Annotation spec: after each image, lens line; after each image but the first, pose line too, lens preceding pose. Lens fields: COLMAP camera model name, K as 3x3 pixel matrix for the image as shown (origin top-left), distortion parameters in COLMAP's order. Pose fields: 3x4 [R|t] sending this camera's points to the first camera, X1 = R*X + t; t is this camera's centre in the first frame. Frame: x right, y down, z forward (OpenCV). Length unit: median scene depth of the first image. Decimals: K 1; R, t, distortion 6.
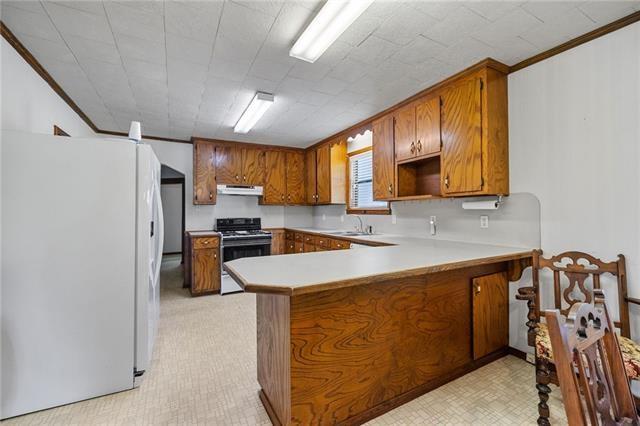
lens RADIAL K [[274.4, 0, 316.3], [0, 274.4, 213.4], [0, 0, 1]] dist [0.000191, 0.000027]
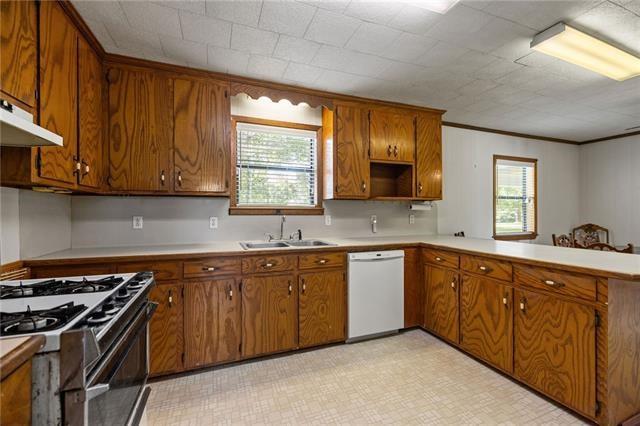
lens RADIAL K [[274.4, 0, 320.0], [0, 274.4, 211.2], [0, 0, 1]] dist [0.000191, 0.000027]
pose [[0.116519, 0.004785, 0.993177, -0.706065], [0.001318, 0.999987, -0.004973, -0.003609], [-0.993188, 0.001889, 0.116511, 1.119970]]
